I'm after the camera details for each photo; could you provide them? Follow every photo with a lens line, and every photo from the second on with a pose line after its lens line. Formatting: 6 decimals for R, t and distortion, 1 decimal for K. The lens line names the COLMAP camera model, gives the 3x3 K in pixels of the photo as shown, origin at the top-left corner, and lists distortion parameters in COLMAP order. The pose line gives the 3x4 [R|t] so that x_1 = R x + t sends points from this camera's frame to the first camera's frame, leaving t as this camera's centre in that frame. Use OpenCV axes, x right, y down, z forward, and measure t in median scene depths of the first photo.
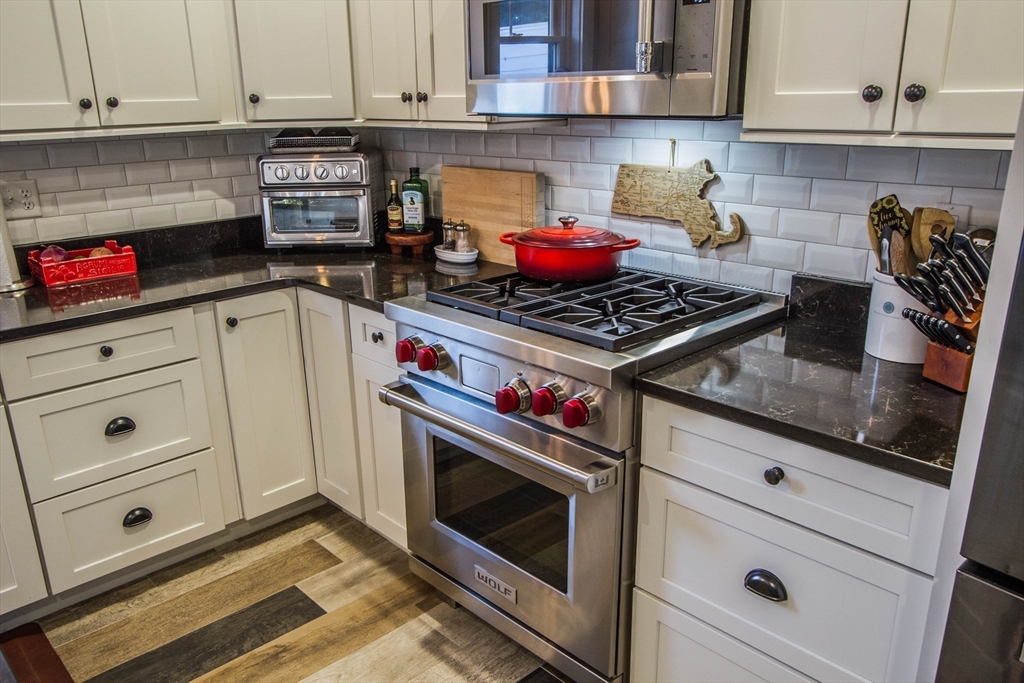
lens RADIAL K [[791.5, 0, 504.4], [0, 791.5, 360.1], [0, 0, 1]] dist [-0.013282, 0.003570]
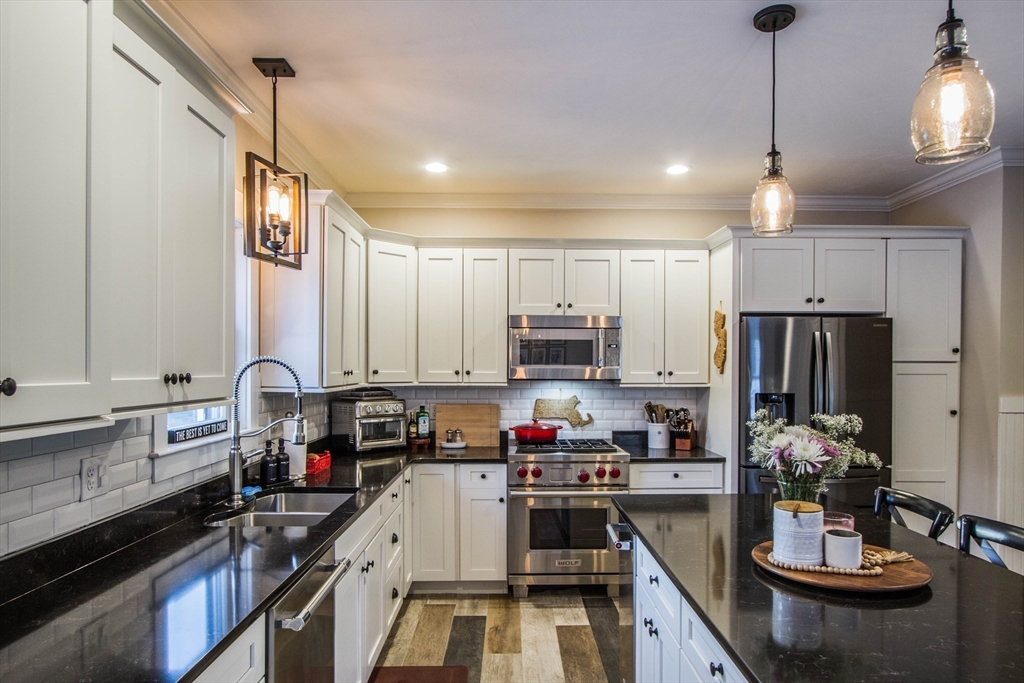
lens RADIAL K [[633.2, 0, 522.8], [0, 633.2, 379.2], [0, 0, 1]] dist [-0.015779, 0.008309]
pose [[0.663515, 0.004440, 0.748150, -1.401249], [0.227465, 0.951448, -0.207380, 0.104453], [-0.712746, 0.307778, 0.630290, -0.270746]]
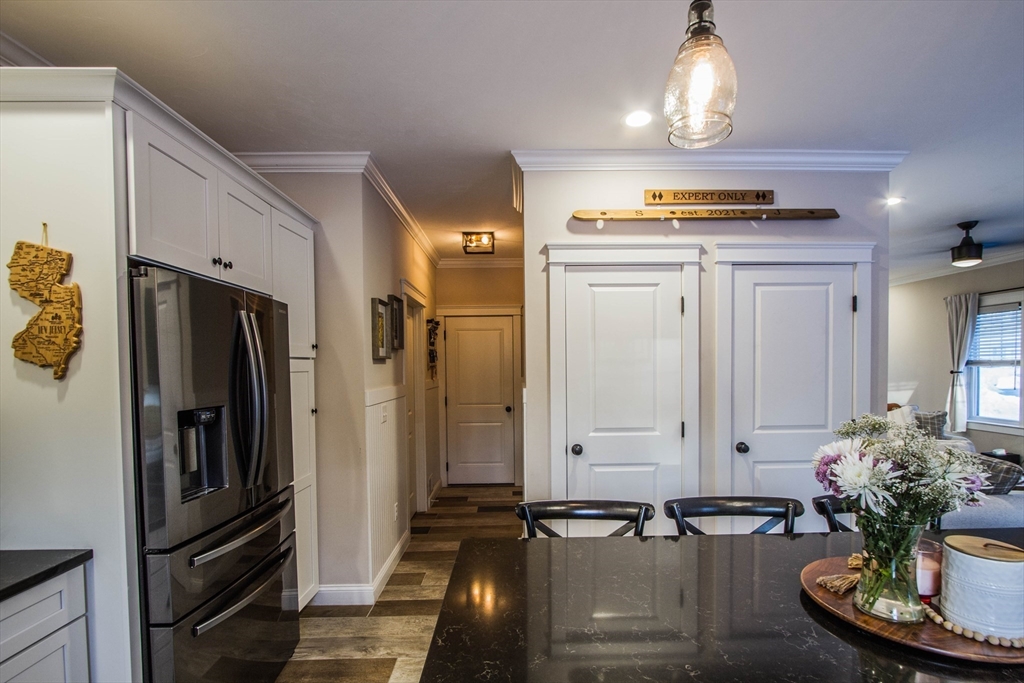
lens RADIAL K [[473.5, 0, 523.3], [0, 473.5, 378.8], [0, 0, 1]] dist [-0.010300, -0.000522]
pose [[-0.748015, 0.004346, 0.663668, -0.556661], [0.234995, 0.936930, 0.258726, -0.173058], [-0.620686, 0.349490, -0.701859, 0.514790]]
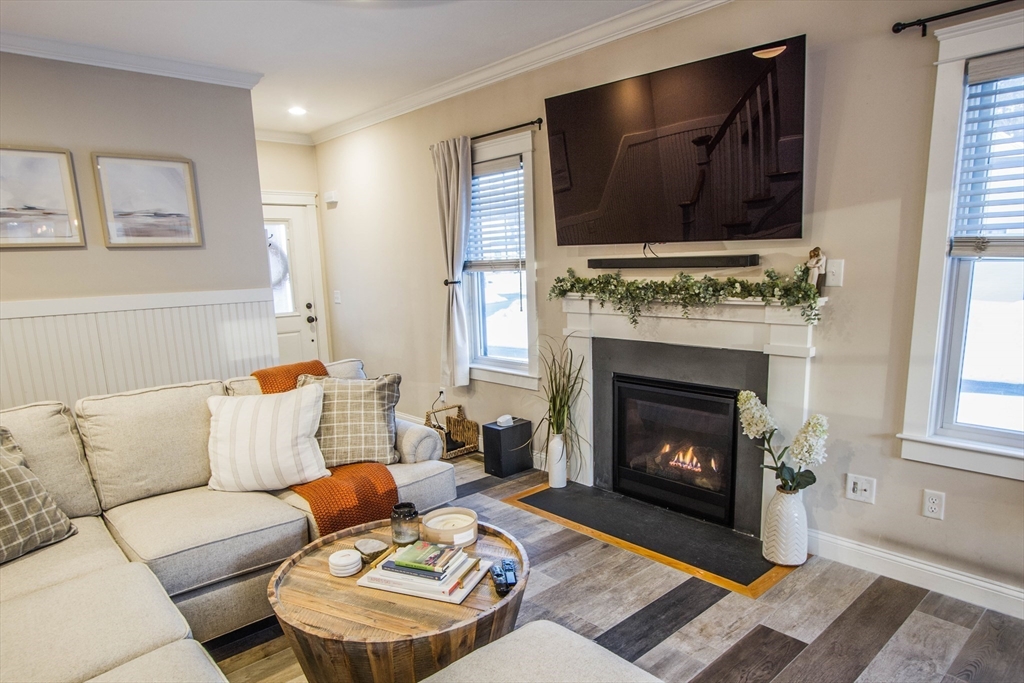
lens RADIAL K [[633.2, 0, 519.4], [0, 633.2, 380.7], [0, 0, 1]] dist [-0.015779, 0.008309]
pose [[-0.998985, 0.044890, 0.003772, -0.854988], [0.040935, 0.869628, 0.492008, 0.368942], [0.018806, 0.491663, -0.870582, -1.043151]]
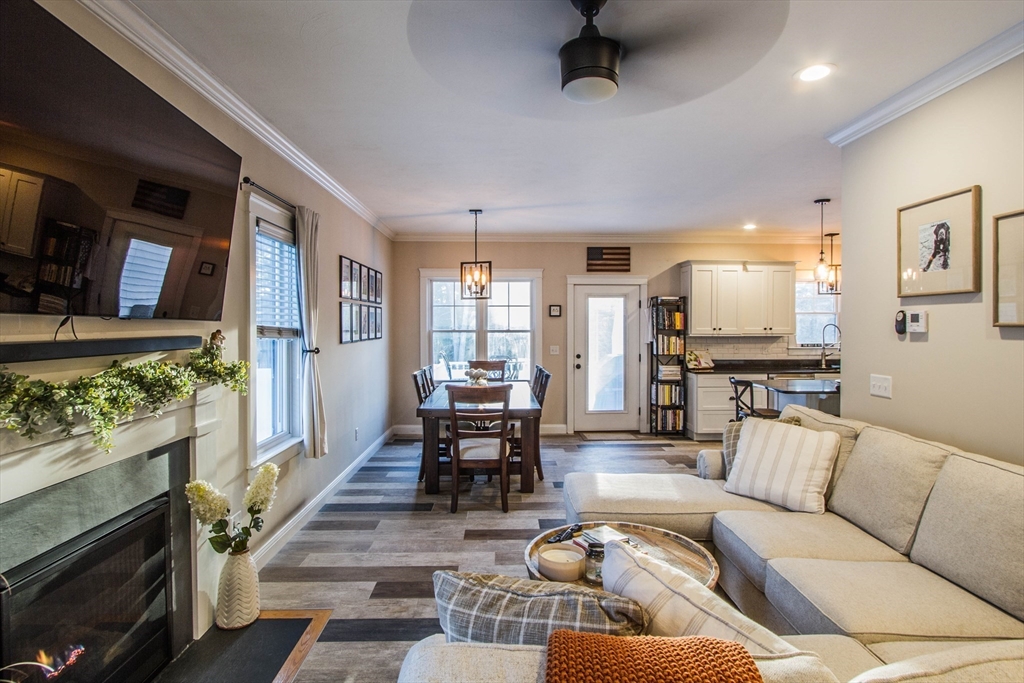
lens RADIAL K [[535.7, 0, 509.0], [0, 535.7, 332.5], [0, 0, 1]] dist [-0.017658, -0.000831]
pose [[0.755466, 0.026014, -0.654672, -0.166236], [-0.223254, 0.949634, -0.219892, 0.908497], [0.615978, 0.312279, 0.723224, -2.733406]]
